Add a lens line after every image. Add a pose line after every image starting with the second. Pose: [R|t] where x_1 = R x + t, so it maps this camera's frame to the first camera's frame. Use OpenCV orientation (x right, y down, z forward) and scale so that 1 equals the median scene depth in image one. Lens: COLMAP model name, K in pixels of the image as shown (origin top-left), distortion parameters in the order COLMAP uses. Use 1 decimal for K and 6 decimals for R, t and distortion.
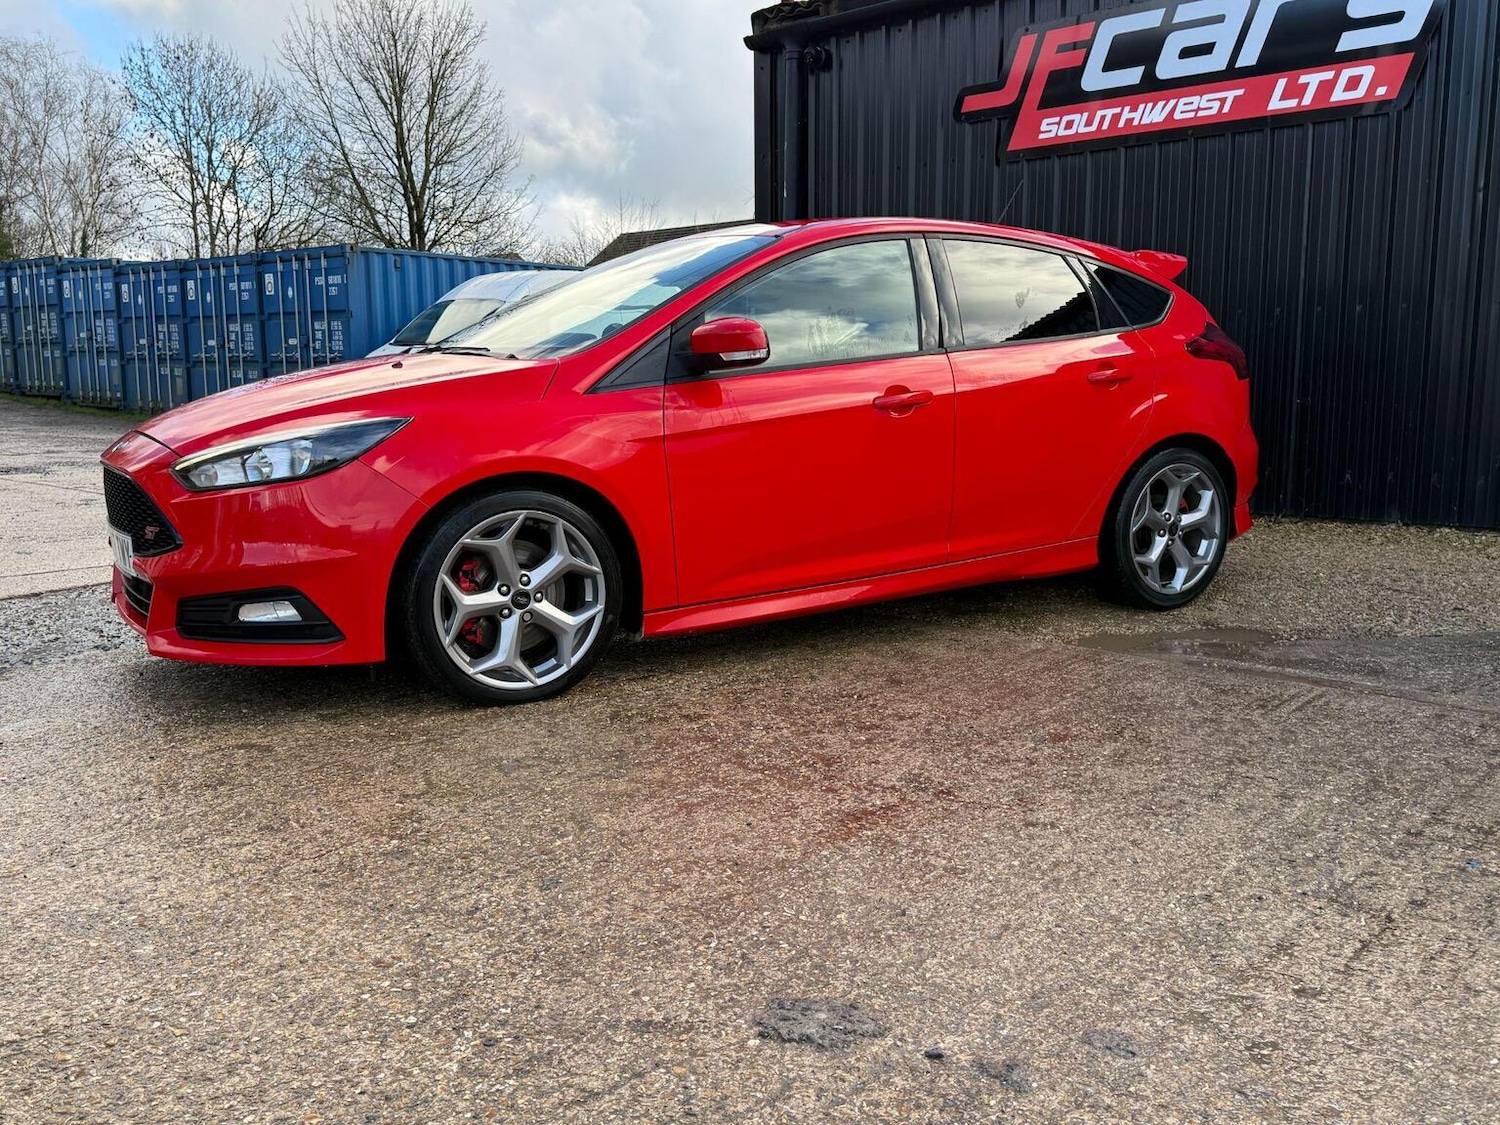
lens RADIAL K [[1297.4, 0, 739.4], [0, 1297.4, 571.2], [0, 0, 1]] dist [0.069575, -0.094275]
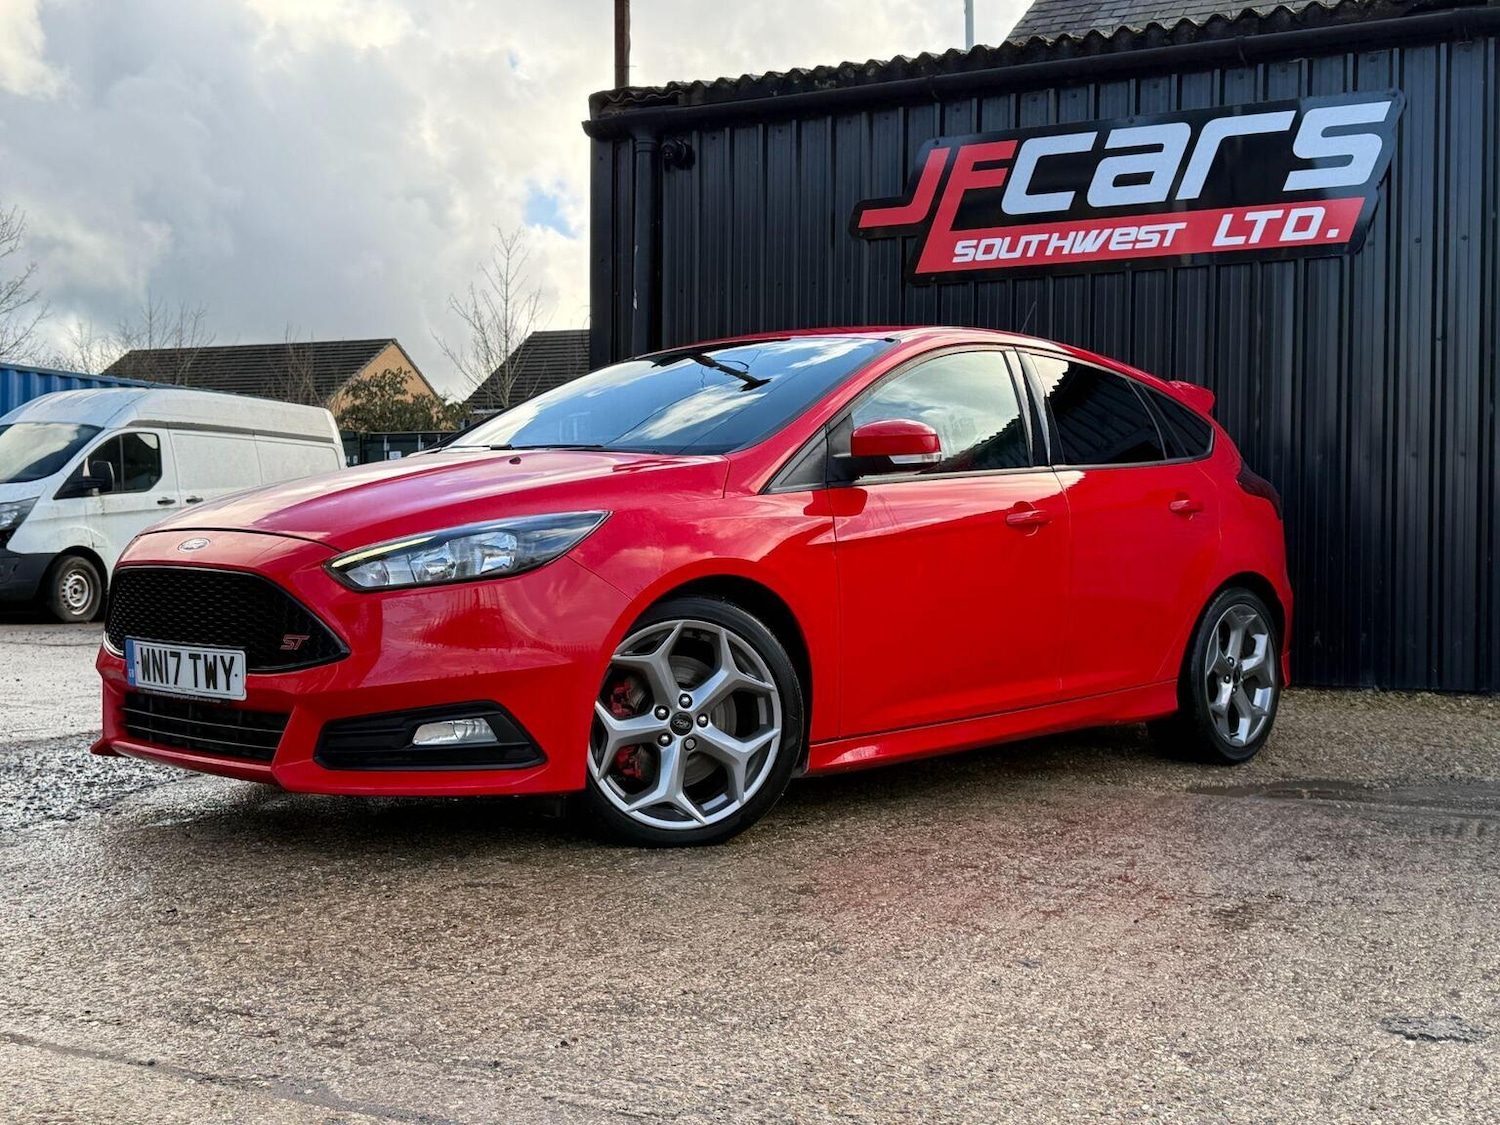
lens RADIAL K [[1768.6, 0, 758.6], [0, 1768.6, 564.5], [0, 0, 1]] dist [0.088710, 0.000000]
pose [[0.962784, 0.017611, 0.269697, -0.343191], [0.022887, 0.988978, -0.146285, 0.068838], [-0.269301, 0.147013, 0.951769, -0.115781]]
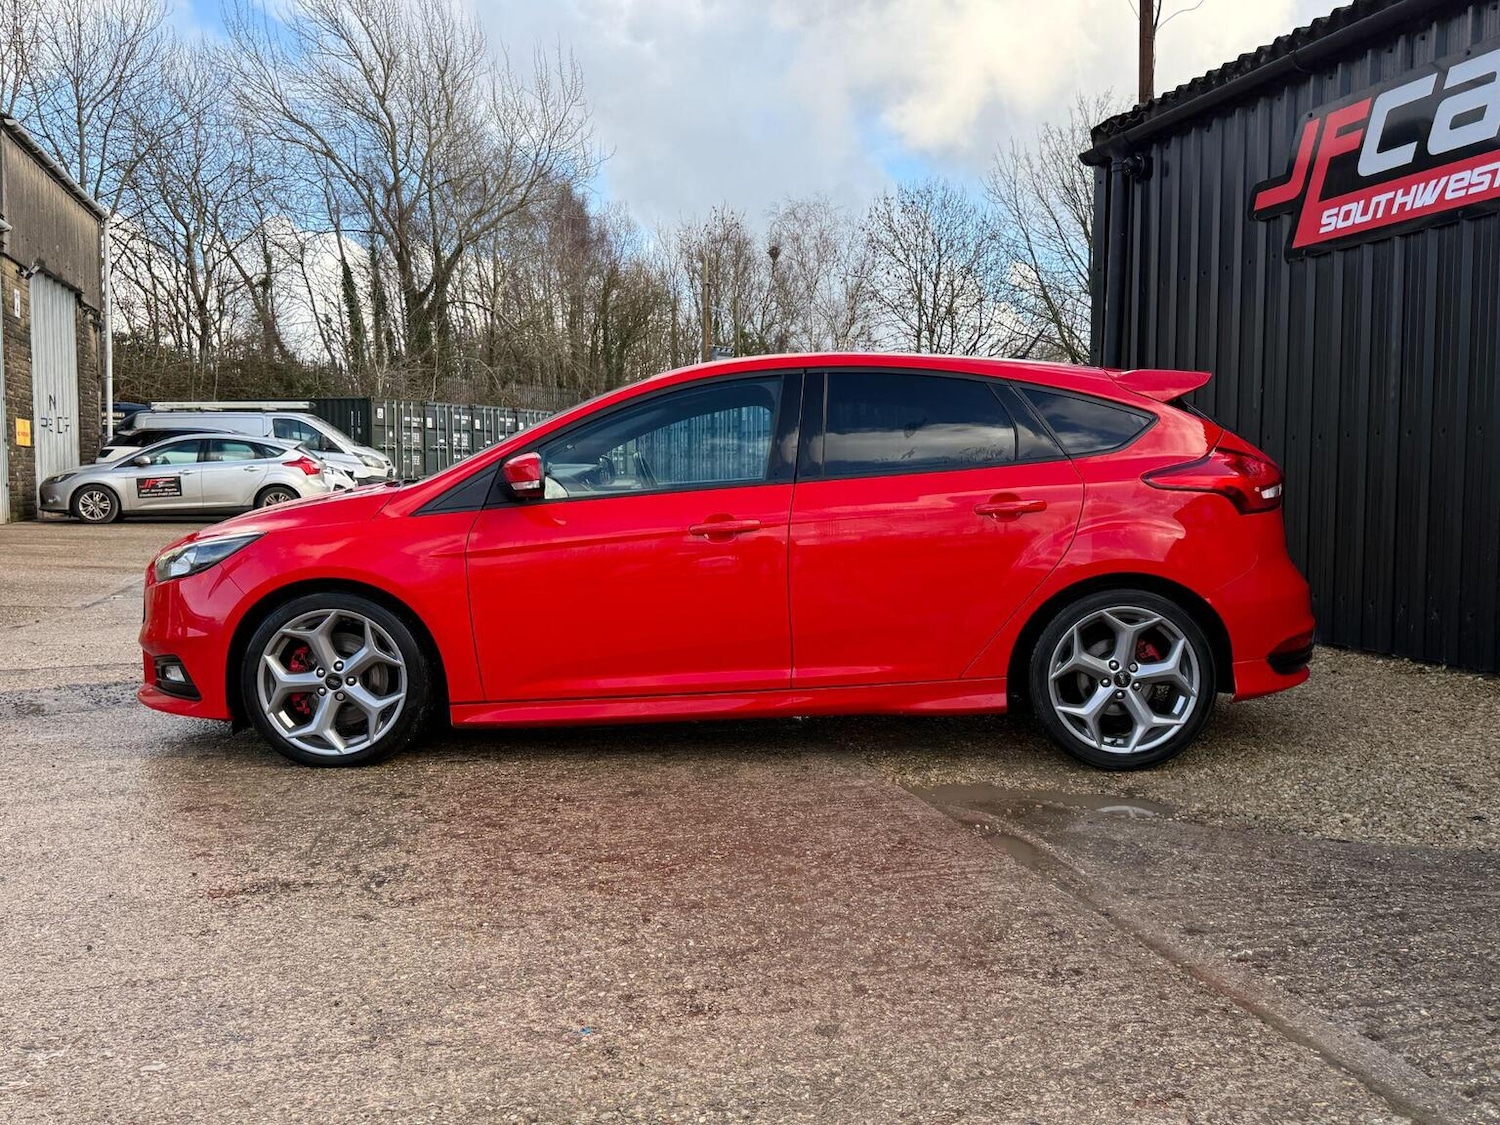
lens RADIAL K [[1297.4, 0, 750.1], [0, 1297.4, 571.2], [0, 0, 1]] dist [0.069575, -0.094275]
pose [[0.846462, 0.044135, -0.530617, 0.607073], [-0.086170, 0.994777, -0.054719, -0.036268], [0.525430, 0.092041, 0.845844, 0.116666]]
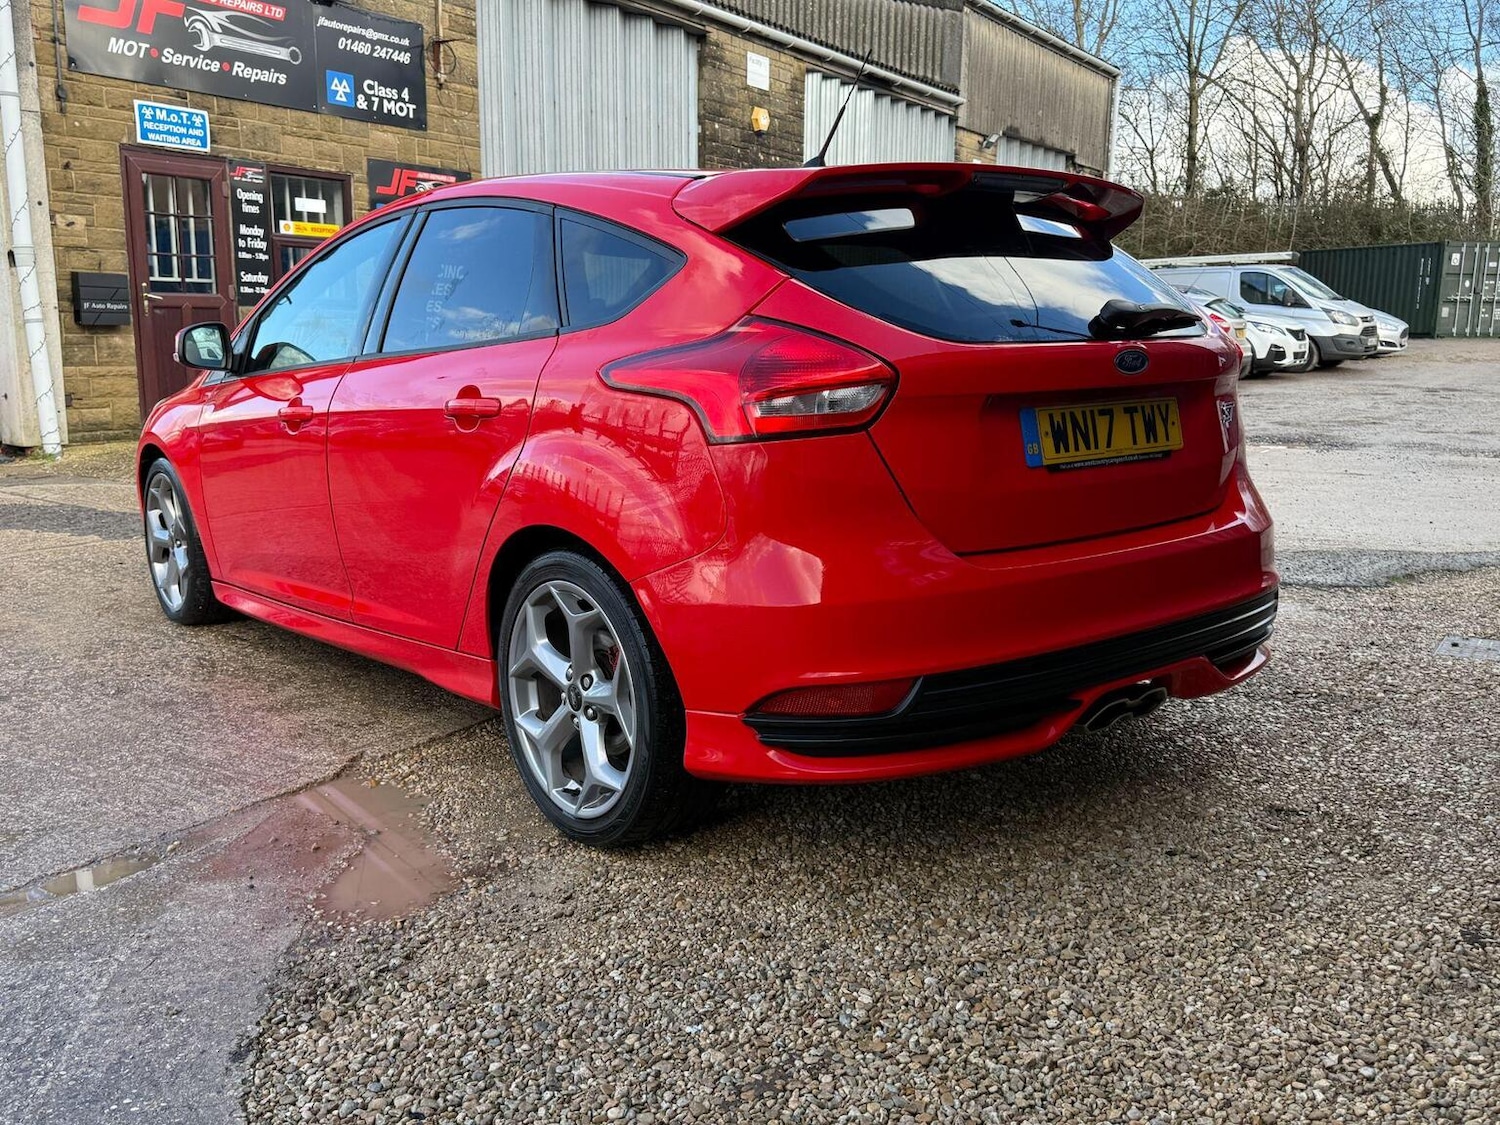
lens RADIAL K [[1297.4, 0, 743.1], [0, 1297.4, 568.7], [0, 0, 1]] dist [0.069575, -0.094275]
pose [[0.146942, 0.184200, -0.971843, 0.892931], [-0.156247, 0.974495, 0.161078, -0.189584], [0.976727, 0.128179, 0.171975, 1.001991]]
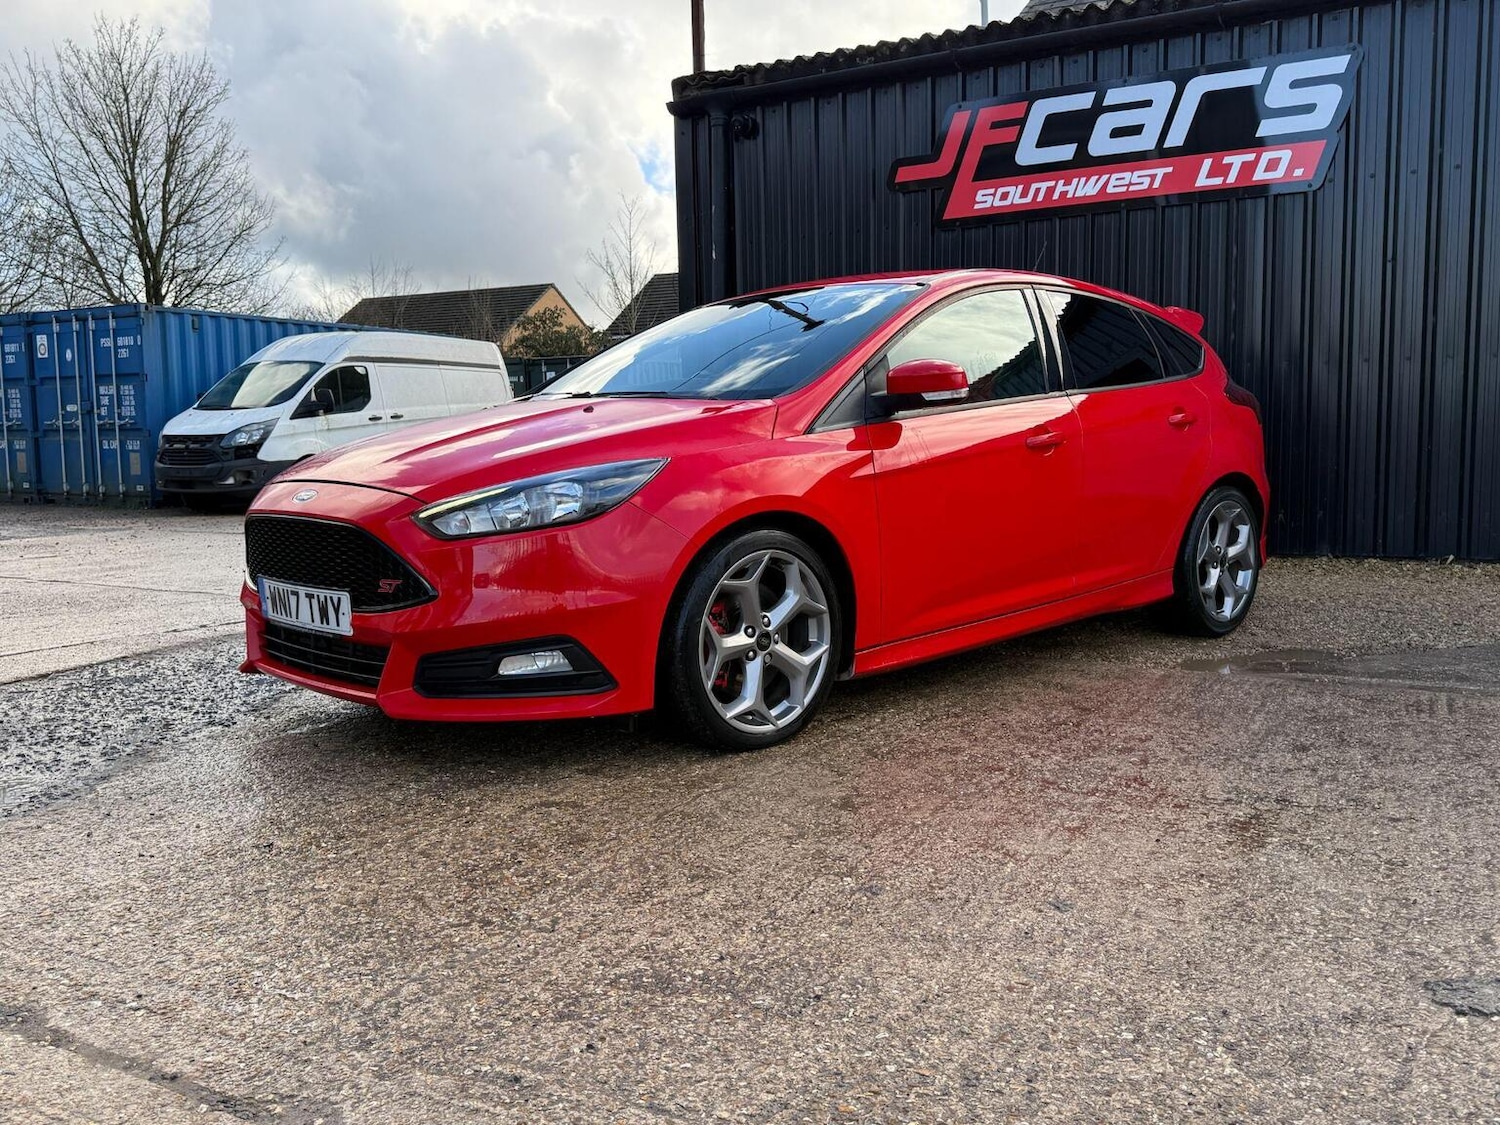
lens RADIAL K [[1297.4, 0, 753.7], [0, 1297.4, 569.8], [0, 0, 1]] dist [0.069575, -0.094275]
pose [[0.976917, -0.030724, 0.211397, -0.285026], [0.042005, 0.997911, -0.049080, 0.011779], [-0.209447, 0.056827, 0.976167, 0.030230]]
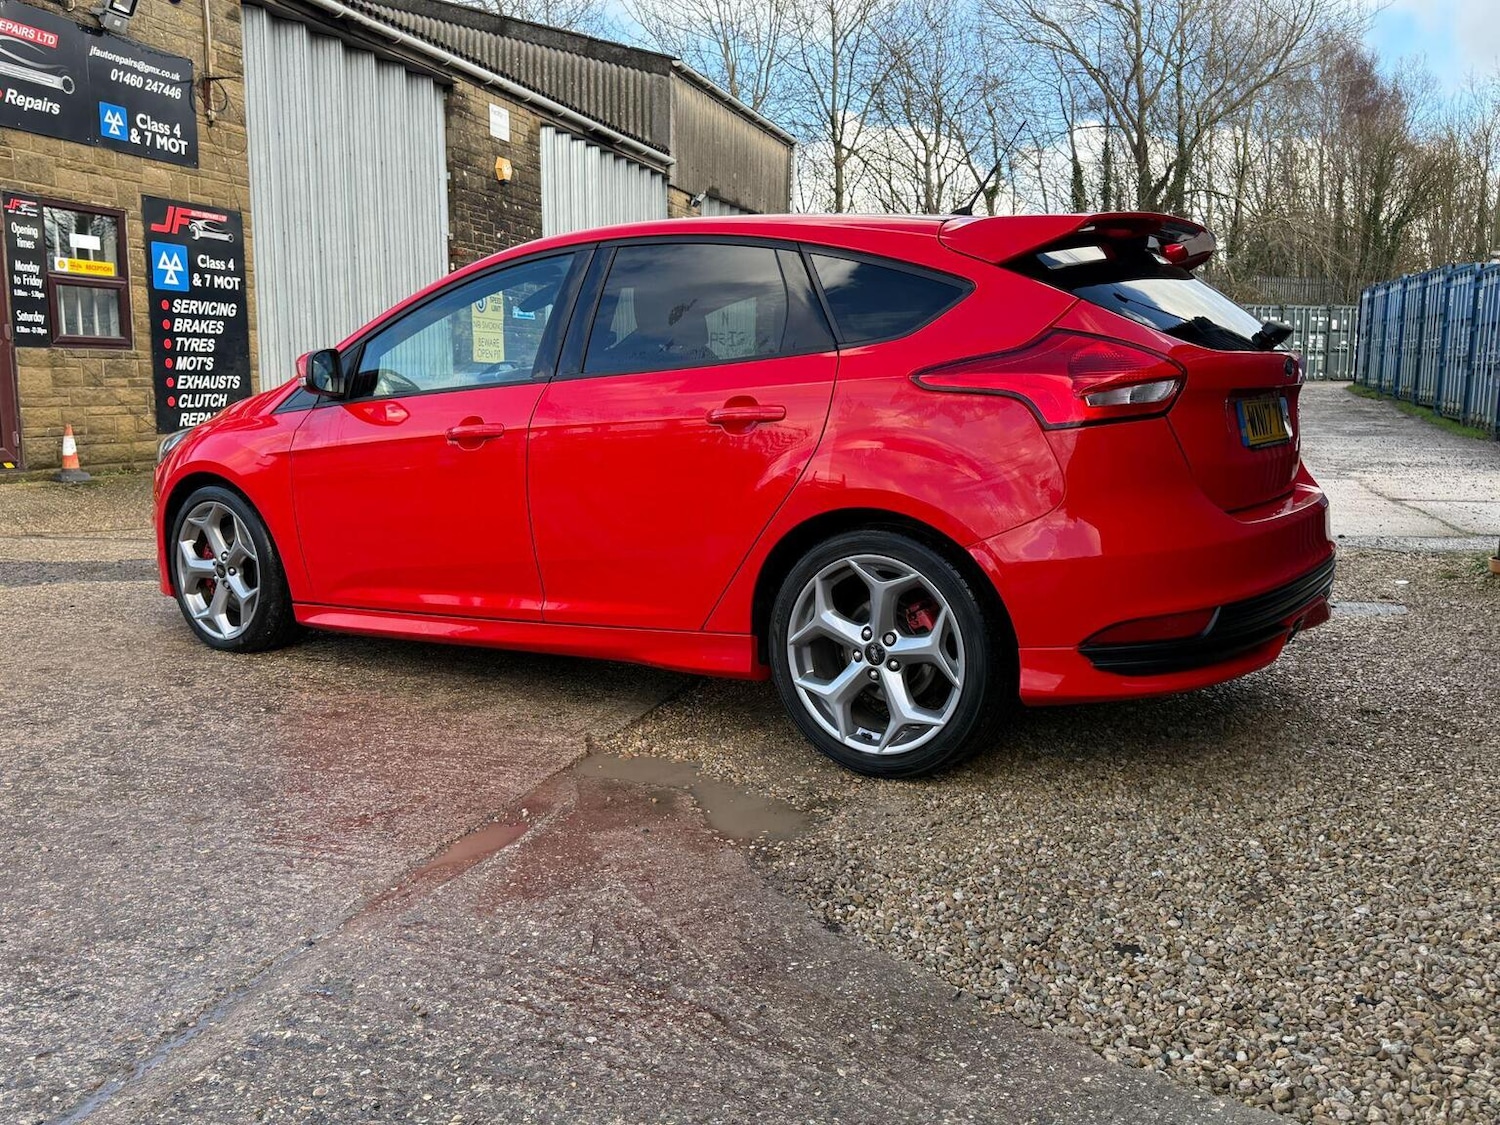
lens RADIAL K [[1297.4, 0, 738.5], [0, 1297.4, 570.8], [0, 0, 1]] dist [0.069575, -0.094275]
pose [[0.401744, 0.136432, -0.905532, 0.912557], [-0.141837, 0.986177, 0.085656, -0.121953], [0.904701, 0.094026, 0.415542, 0.692115]]
